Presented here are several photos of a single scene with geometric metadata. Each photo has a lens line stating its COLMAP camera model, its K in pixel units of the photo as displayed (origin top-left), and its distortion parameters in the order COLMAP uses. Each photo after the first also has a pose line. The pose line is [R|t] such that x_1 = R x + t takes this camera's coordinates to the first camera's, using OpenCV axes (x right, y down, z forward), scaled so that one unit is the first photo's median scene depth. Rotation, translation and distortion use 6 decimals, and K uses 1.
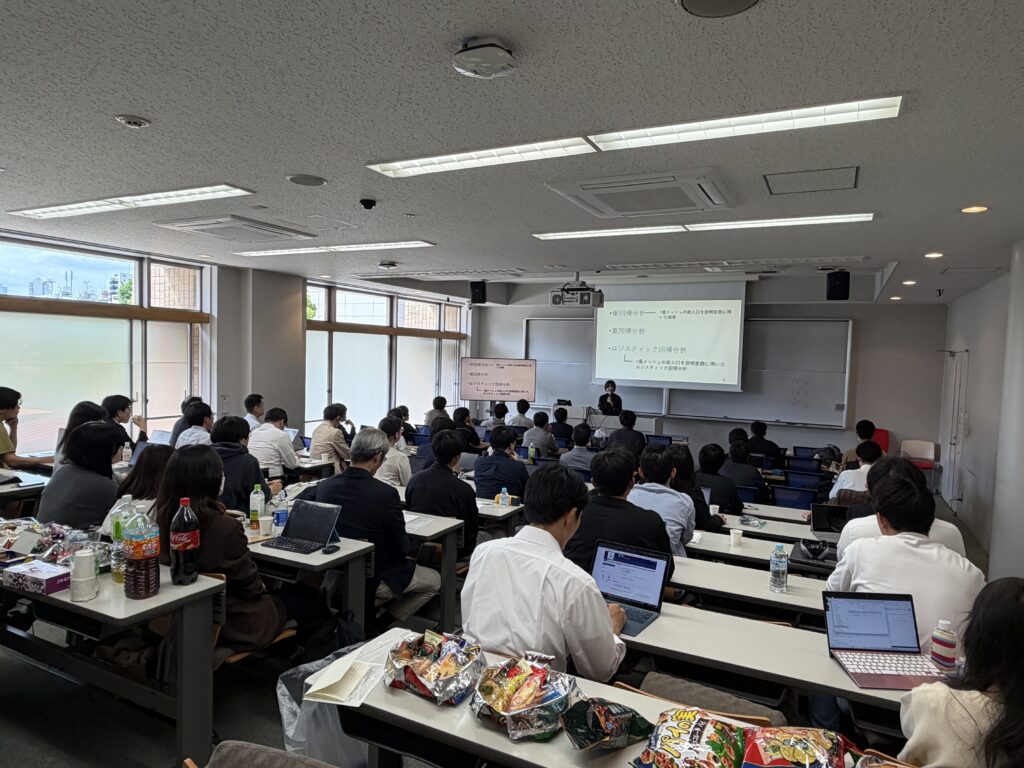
lens RADIAL K [[644.6, 0, 512.0], [0, 644.6, 384.0], [0, 0, 1]] dist [-0.001044, 0.000836]
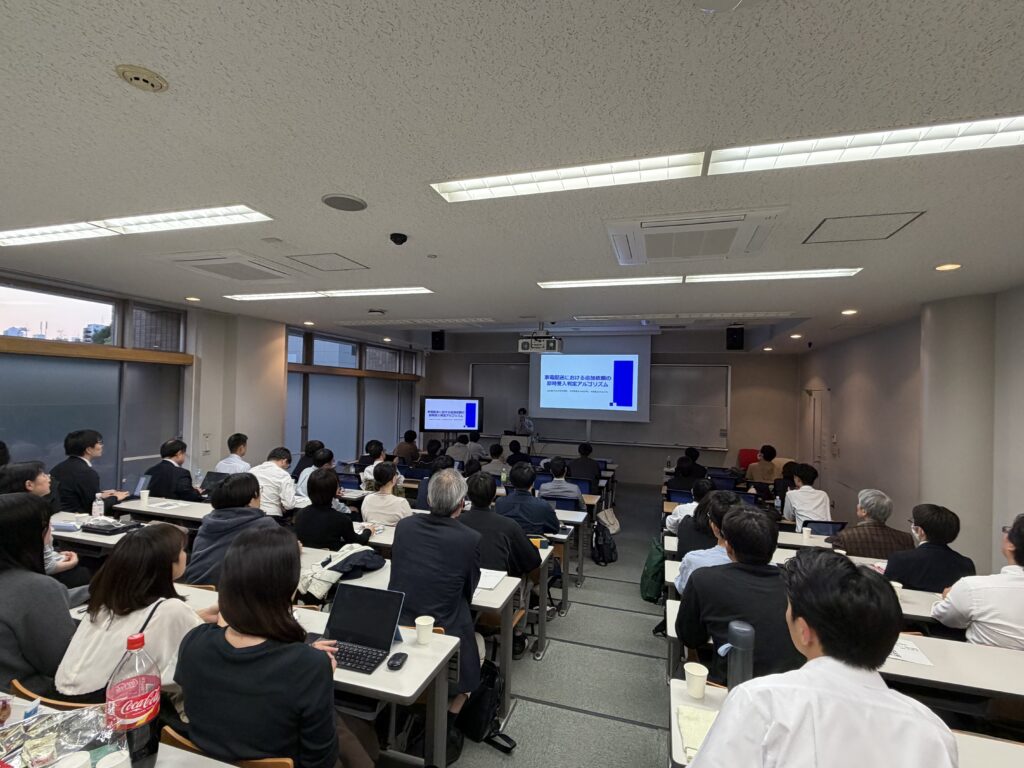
lens RADIAL K [[483.5, 0, 512.0], [0, 483.5, 384.0], [0, 0, 1]] dist [0.002253, -0.000427]
pose [[0.985551, 0.000036, 0.169379, -0.102445], [0.010575, 0.998036, -0.061744, -0.009594], [-0.169049, 0.062643, 0.983615, 0.156918]]
